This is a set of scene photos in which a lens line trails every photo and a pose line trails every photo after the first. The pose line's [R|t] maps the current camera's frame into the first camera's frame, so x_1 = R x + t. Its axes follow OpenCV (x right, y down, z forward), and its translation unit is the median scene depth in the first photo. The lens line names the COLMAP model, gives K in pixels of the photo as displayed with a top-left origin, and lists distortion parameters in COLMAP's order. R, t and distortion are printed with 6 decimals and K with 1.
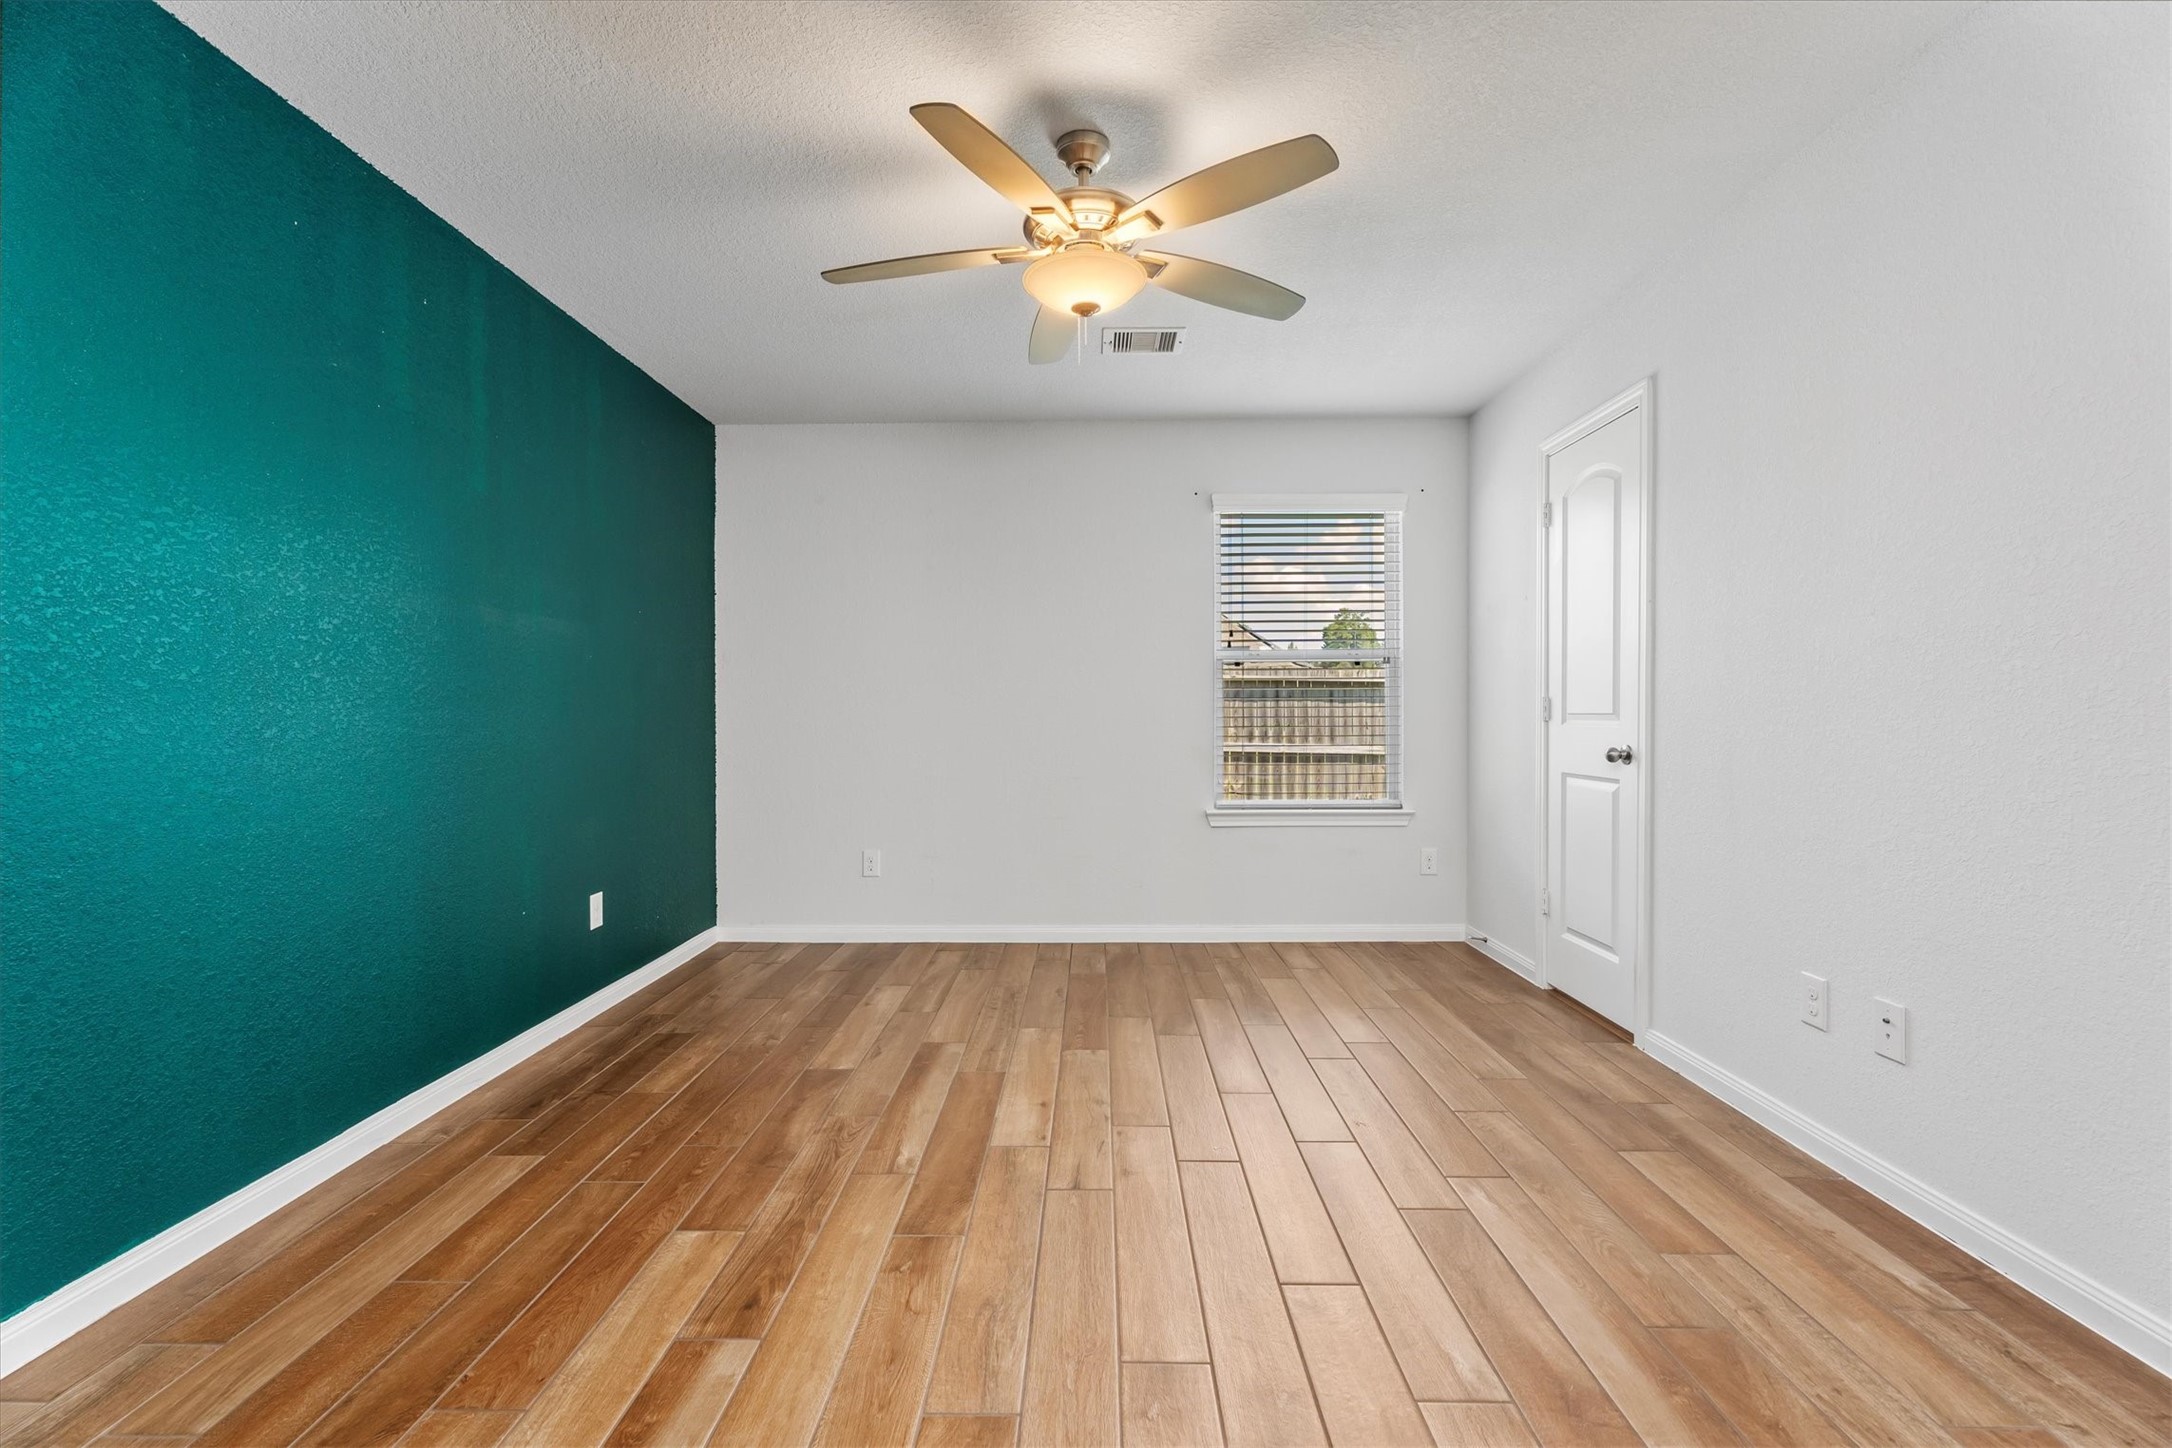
lens RADIAL K [[979.6, 0, 1084.6], [0, 979.6, 712.7], [0, 0, 1]] dist [0.000473, 0.000108]
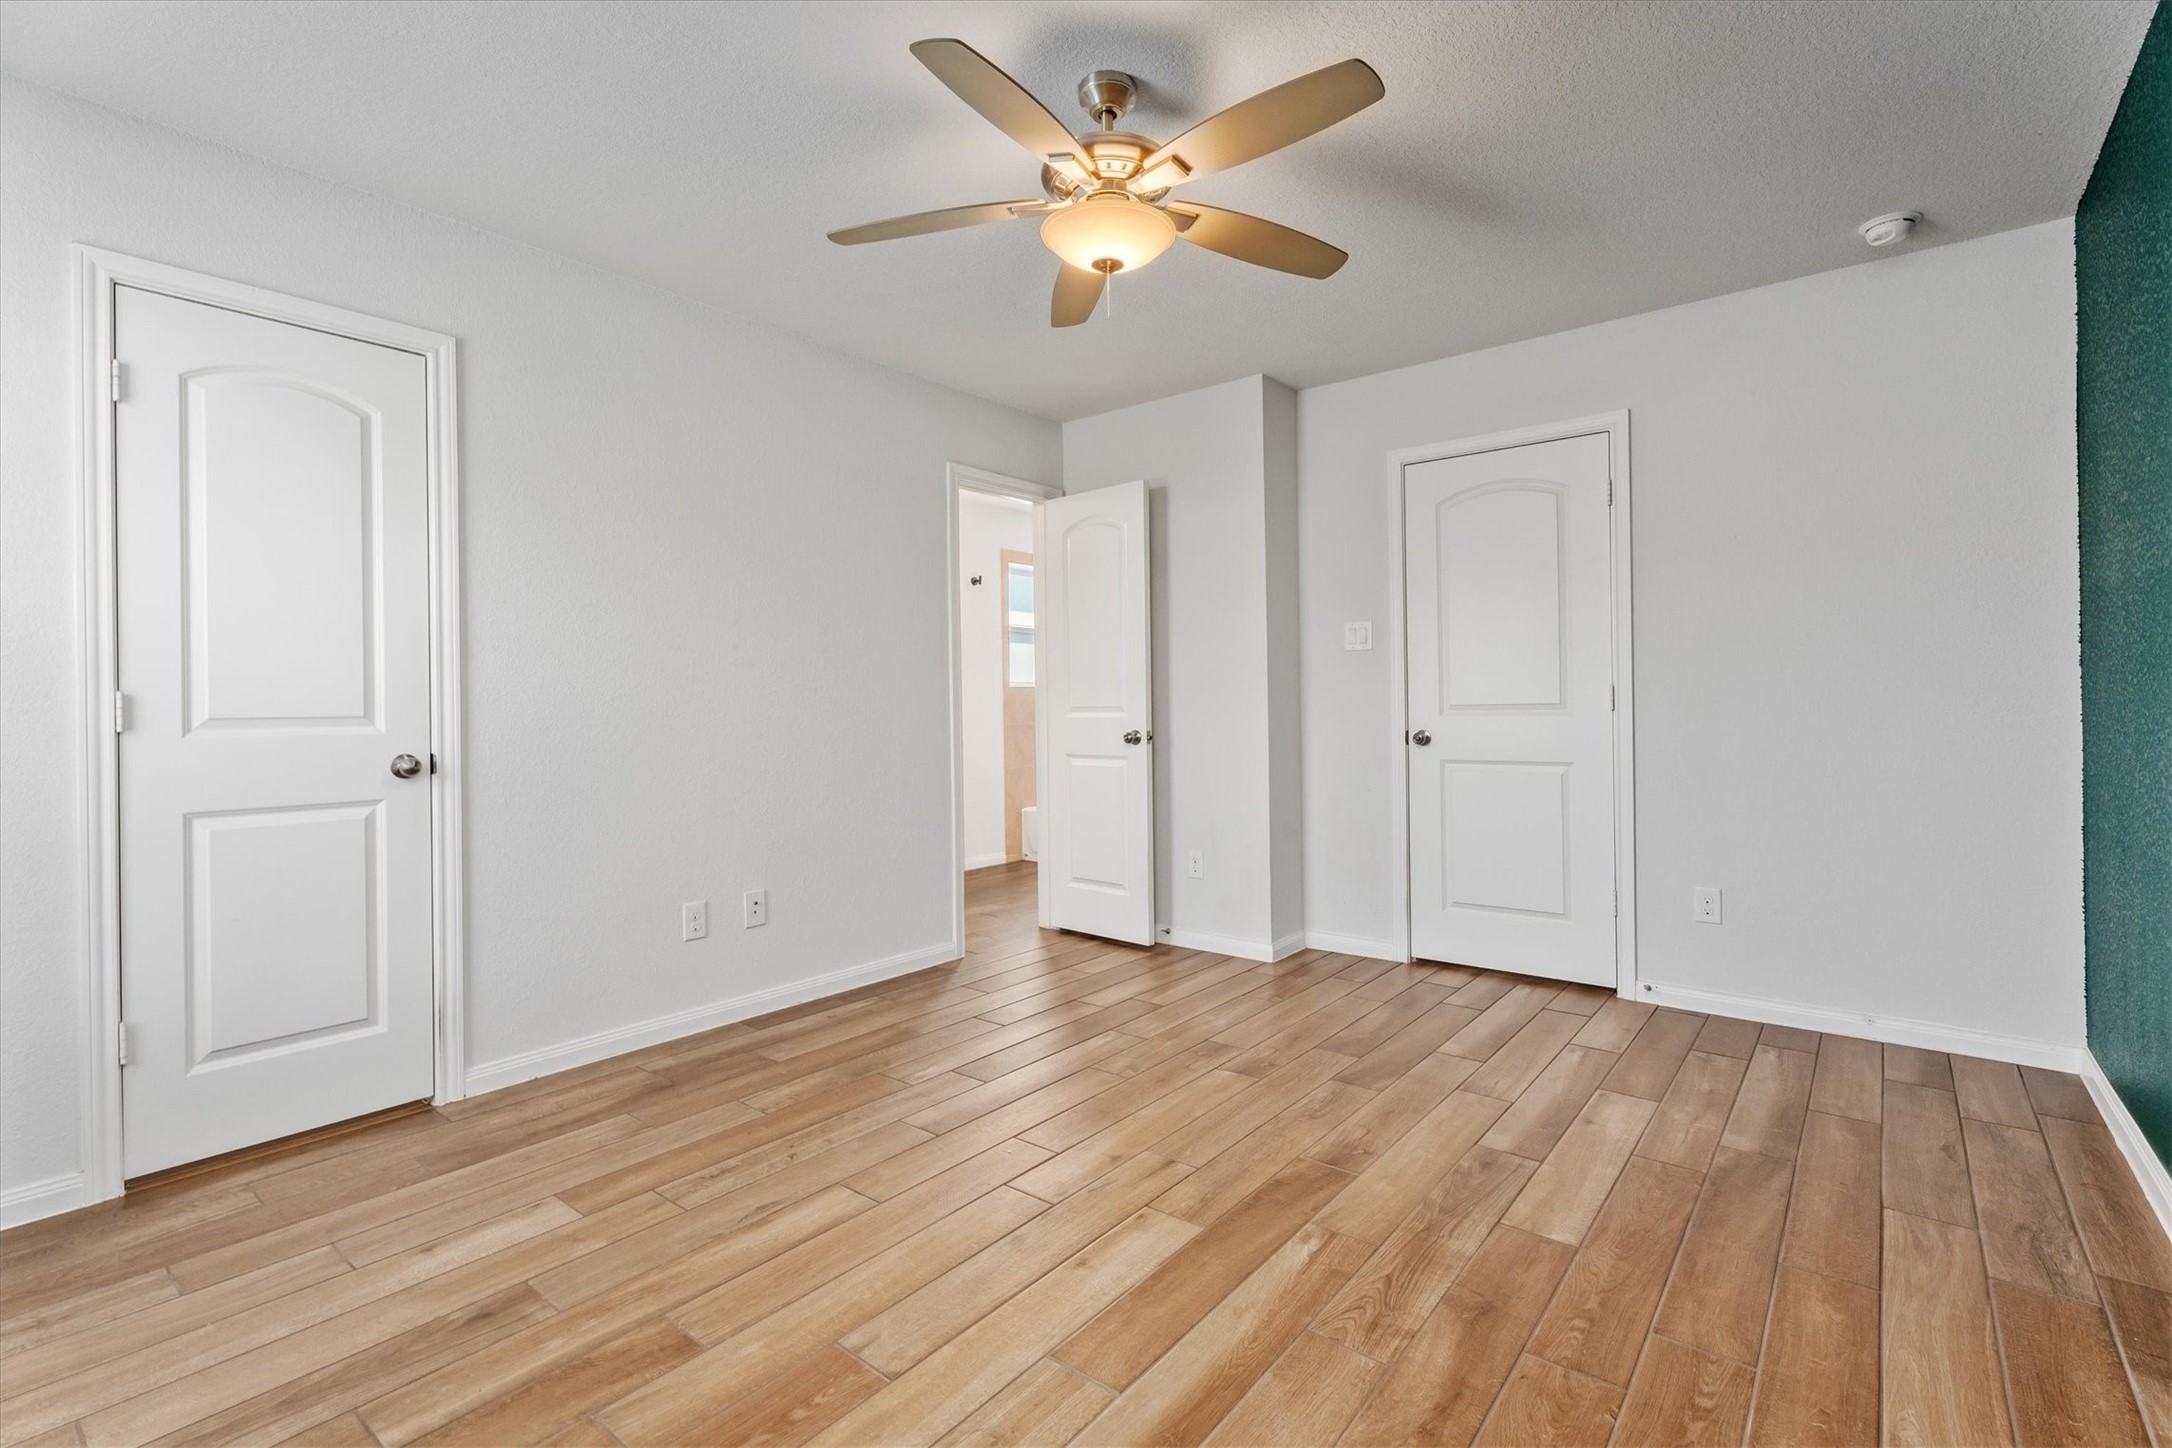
lens RADIAL K [[979.6, 0, 1084.6], [0, 979.6, 712.7], [0, 0, 1]] dist [0.000473, 0.000108]
pose [[-0.788304, 0.009148, 0.615218, -0.546257], [0.013573, 0.999905, 0.002523, 0.004123], [-0.615137, 0.010339, -0.788353, 1.765107]]
